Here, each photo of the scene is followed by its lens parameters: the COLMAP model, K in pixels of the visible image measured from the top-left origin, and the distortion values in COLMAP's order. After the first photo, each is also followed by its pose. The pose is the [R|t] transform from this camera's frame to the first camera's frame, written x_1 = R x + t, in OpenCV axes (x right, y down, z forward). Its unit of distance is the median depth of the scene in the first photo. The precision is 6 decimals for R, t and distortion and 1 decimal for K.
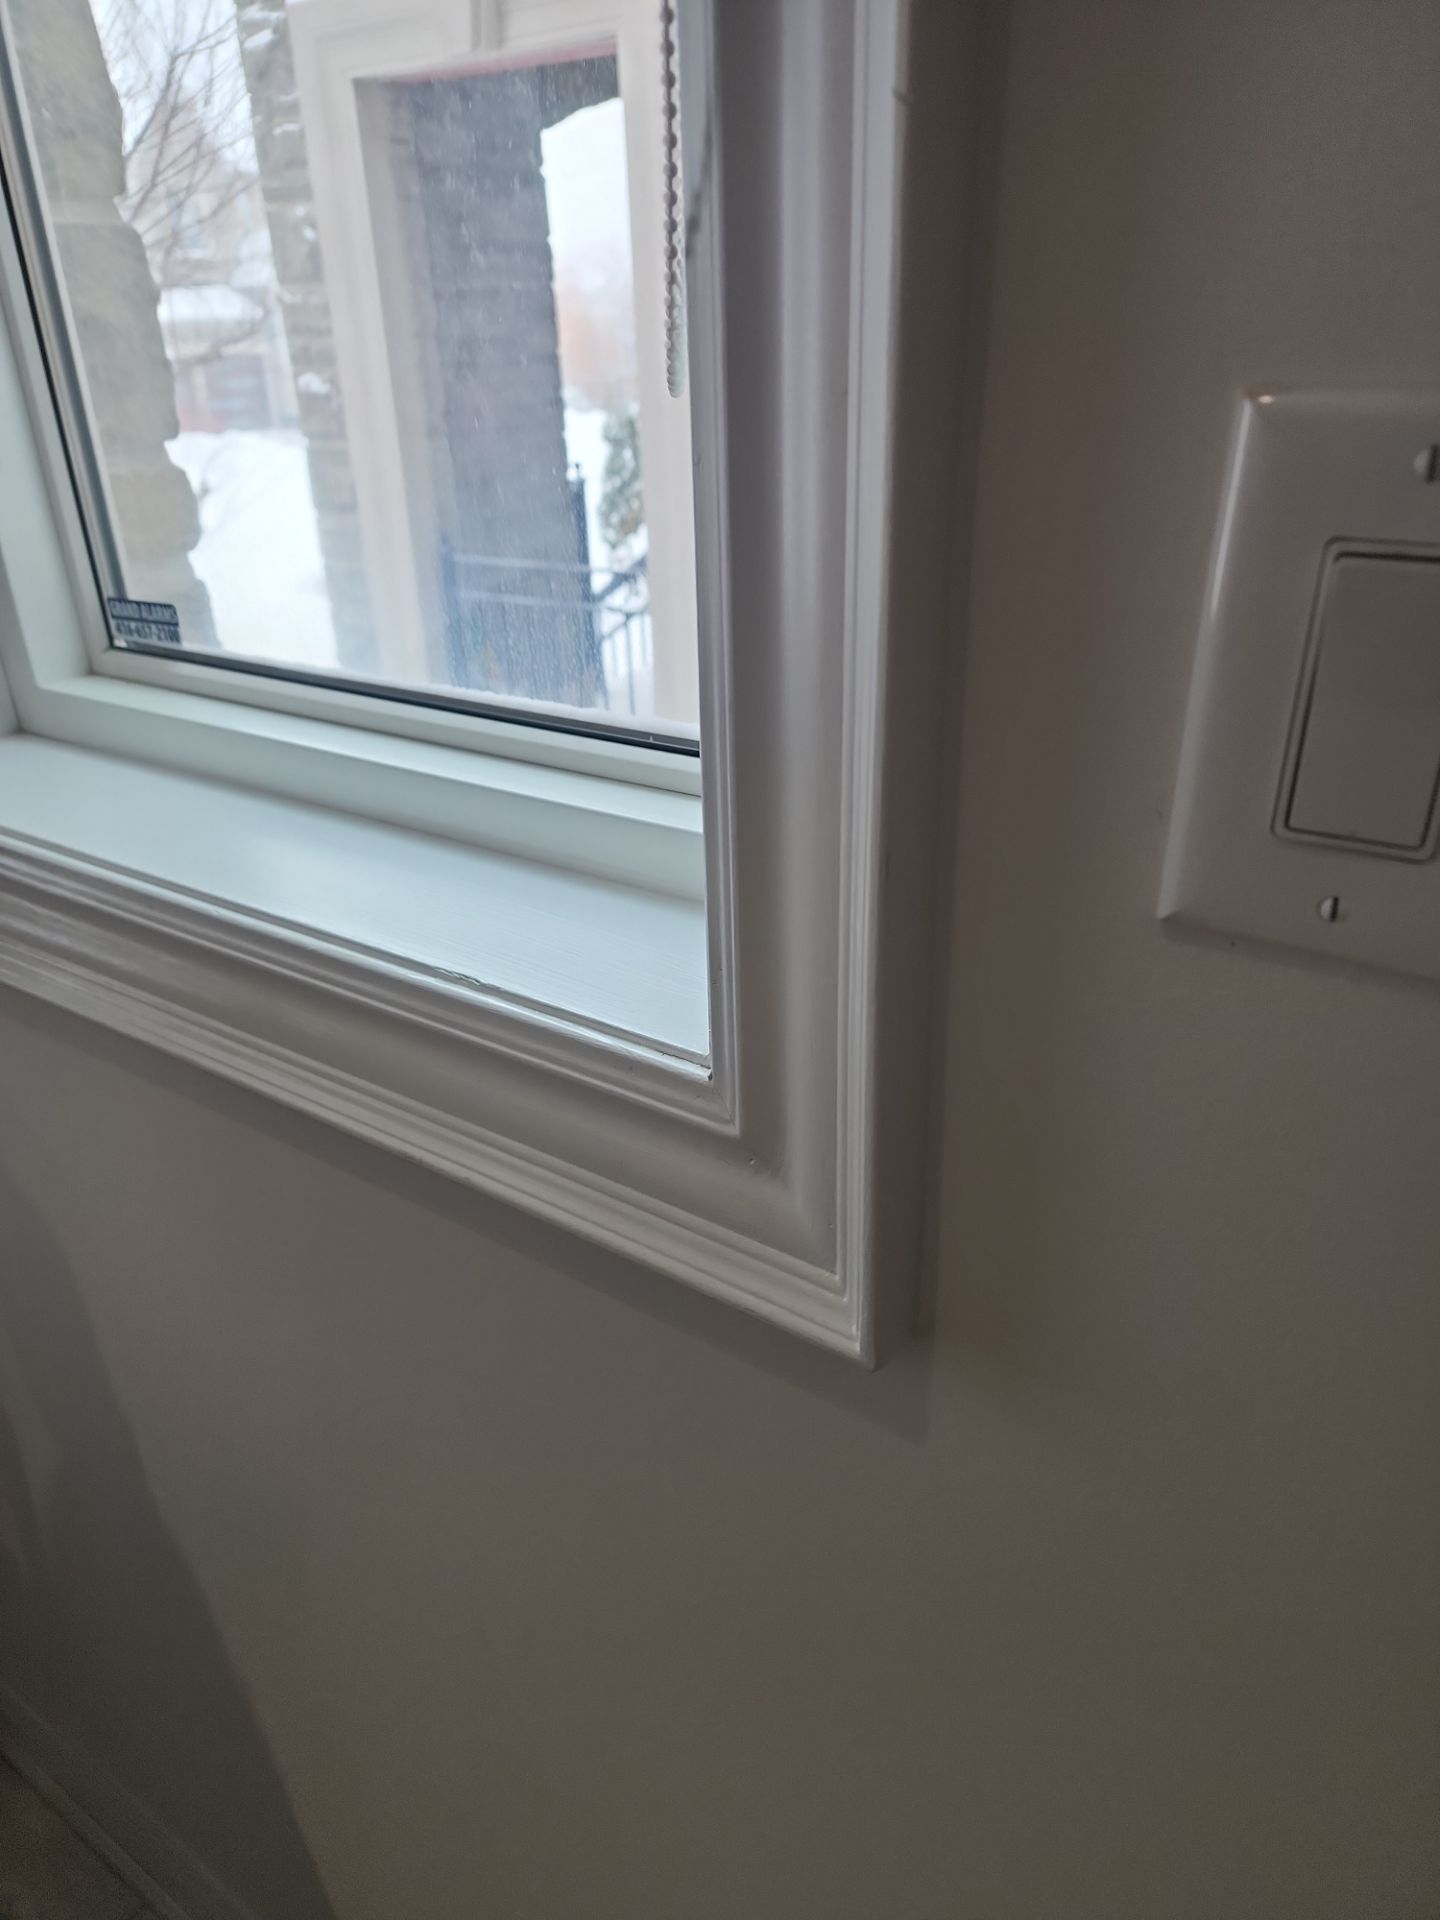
lens RADIAL K [[1304.1, 0, 720.0], [0, 1304.1, 960.0], [0, 0, 1]] dist [0.037005, -0.035145]
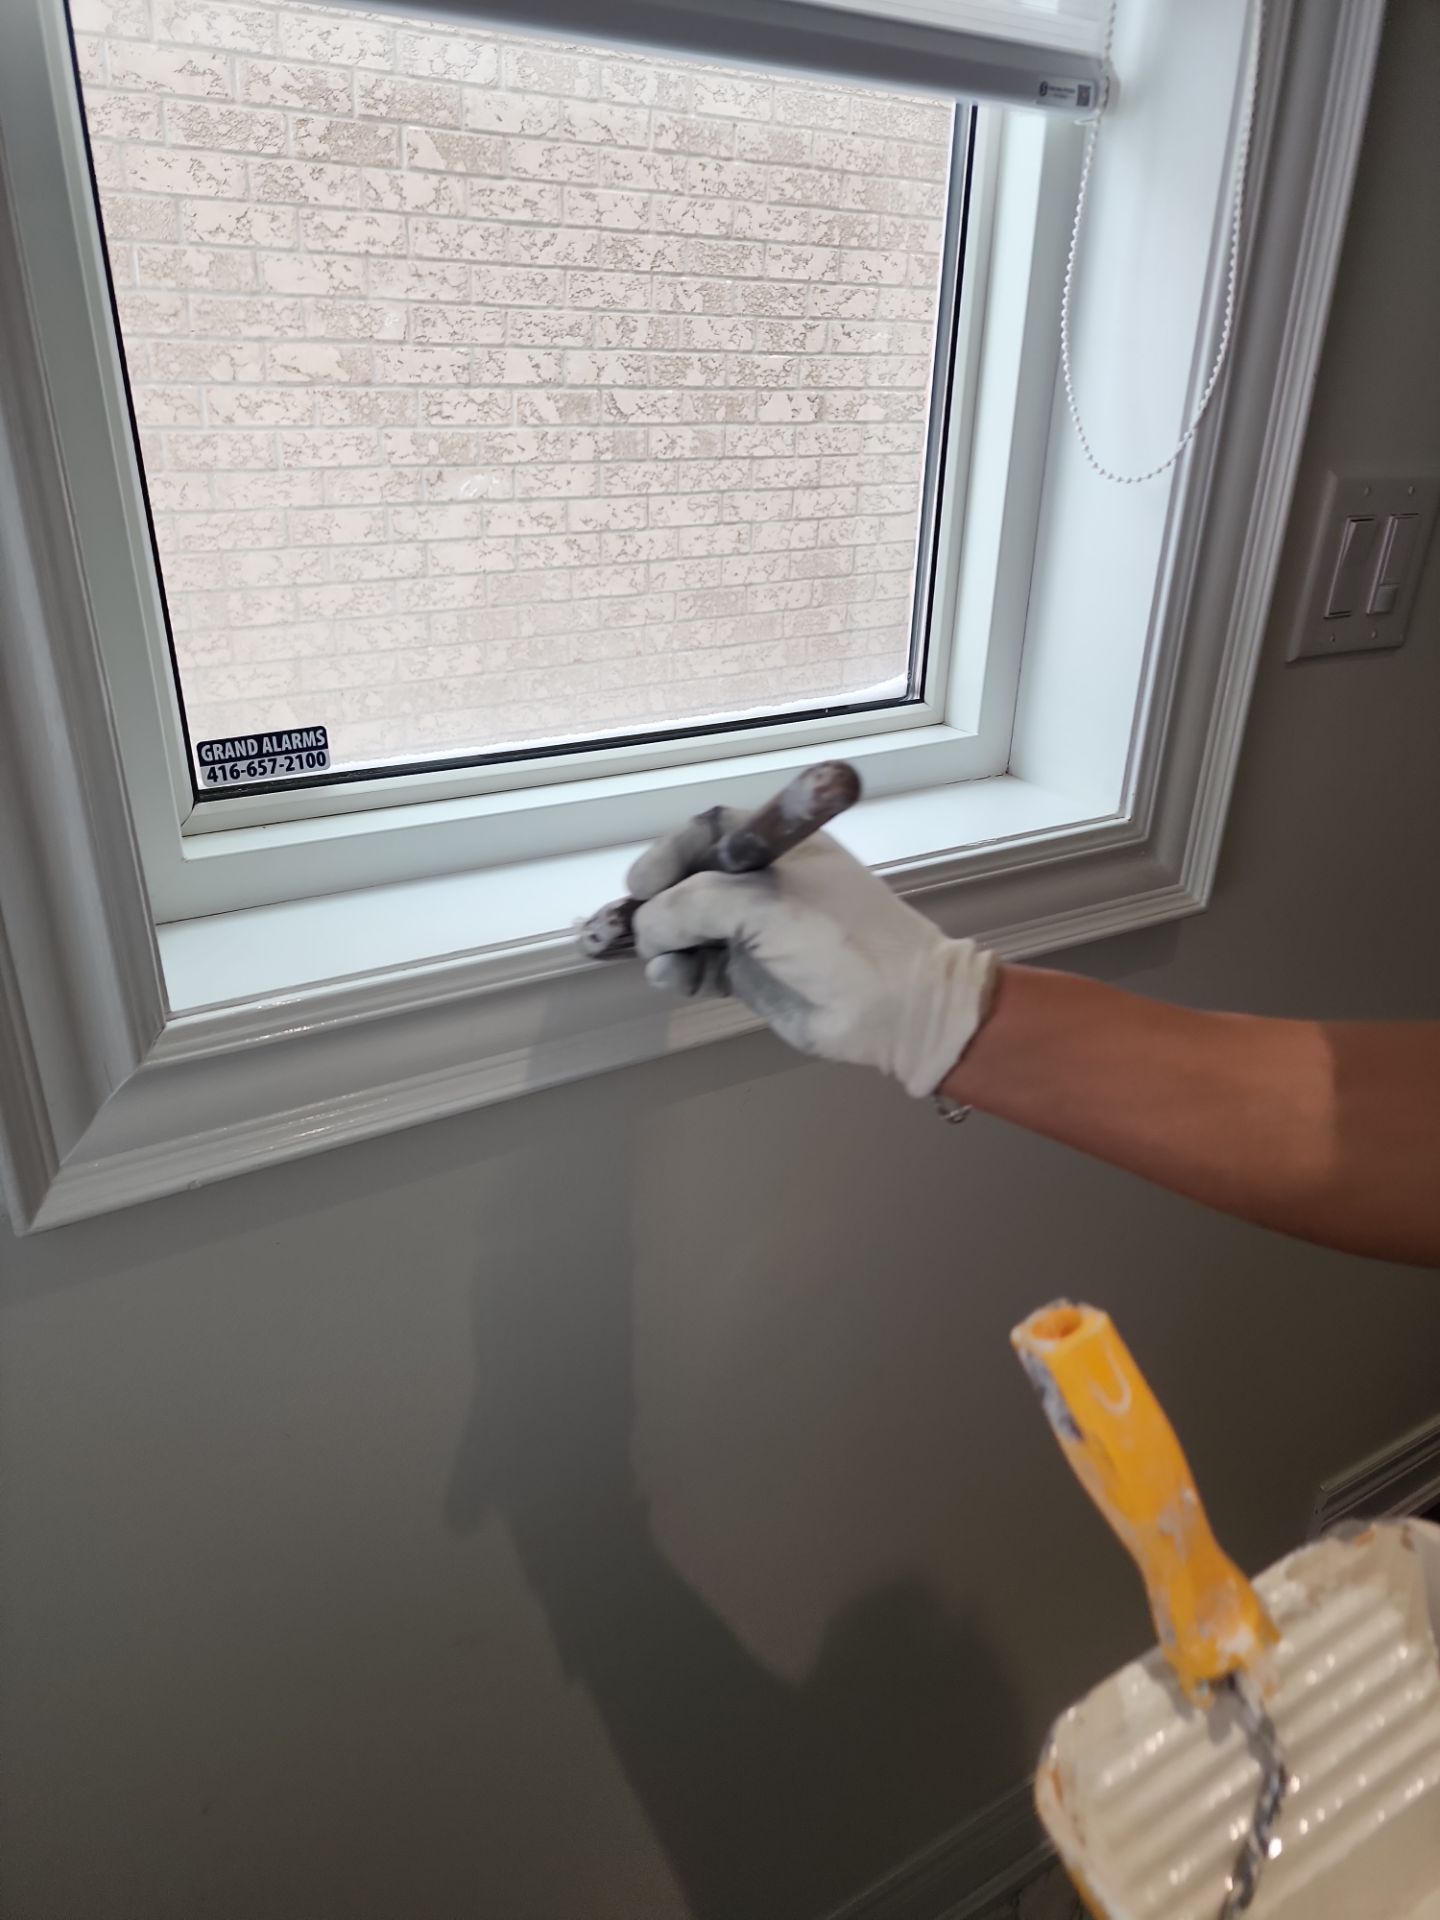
lens RADIAL K [[1267.6, 0, 674.4], [0, 1267.6, 957.0], [0, 0, 1]] dist [0.042569, -0.000122]
pose [[0.415469, -0.348263, 0.840296, -1.127590], [0.376568, 0.906773, 0.189627, -0.196005], [-0.827998, 0.237644, 0.507881, 0.359722]]
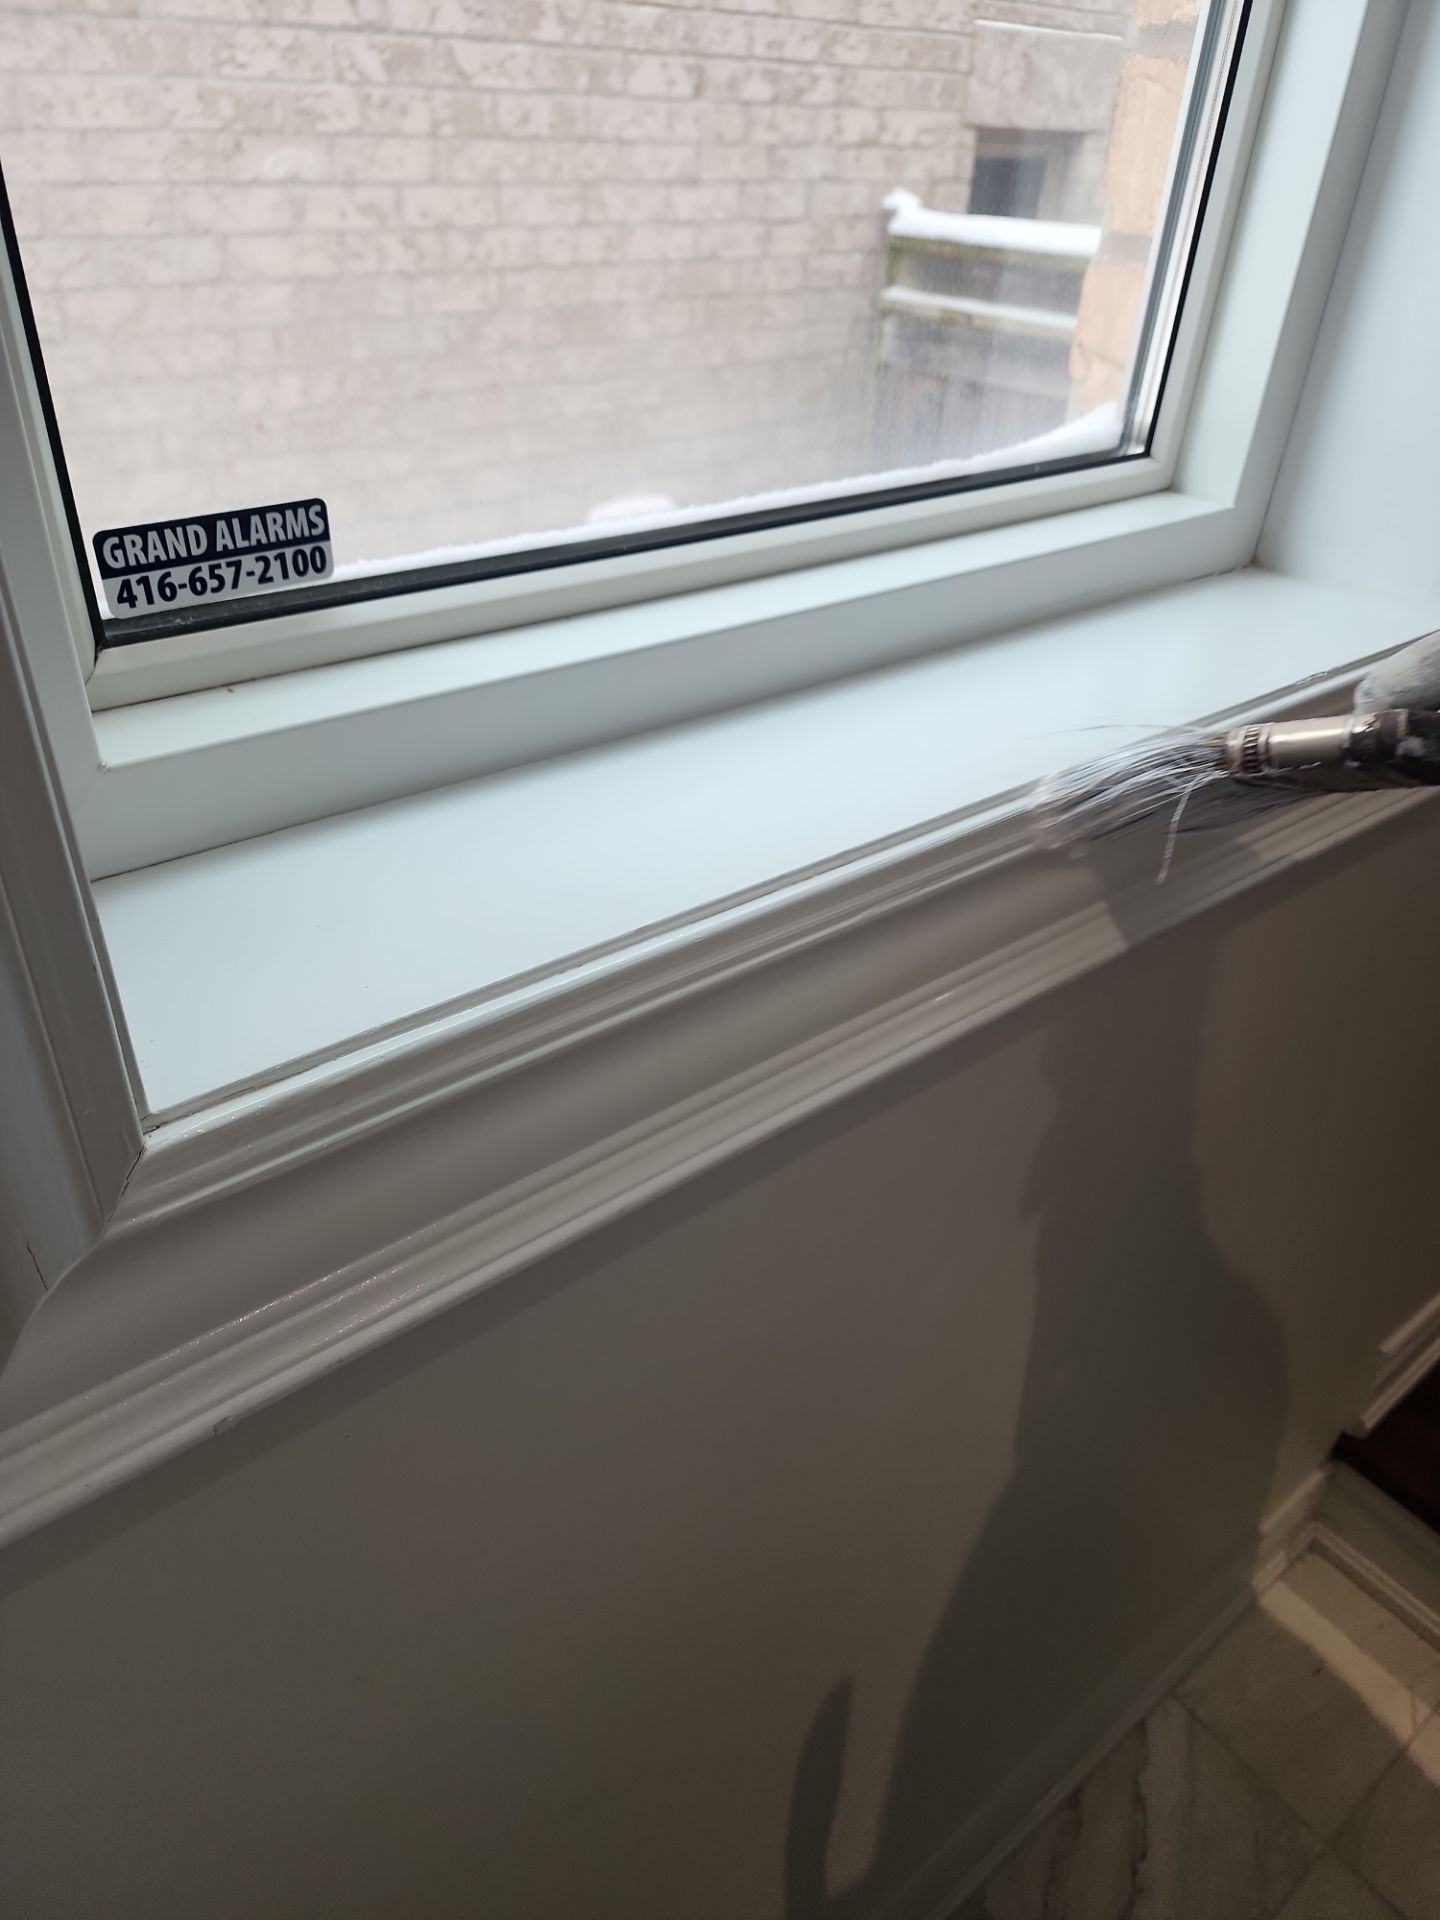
lens RADIAL K [[1304.1, 0, 720.0], [0, 1304.1, 960.0], [0, 0, 1]] dist [0.037005, -0.035145]
pose [[0.270562, -0.505792, 0.819128, -0.884314], [0.362943, 0.841670, 0.399829, -0.263921], [-0.891666, 0.189118, 0.411297, 0.670428]]
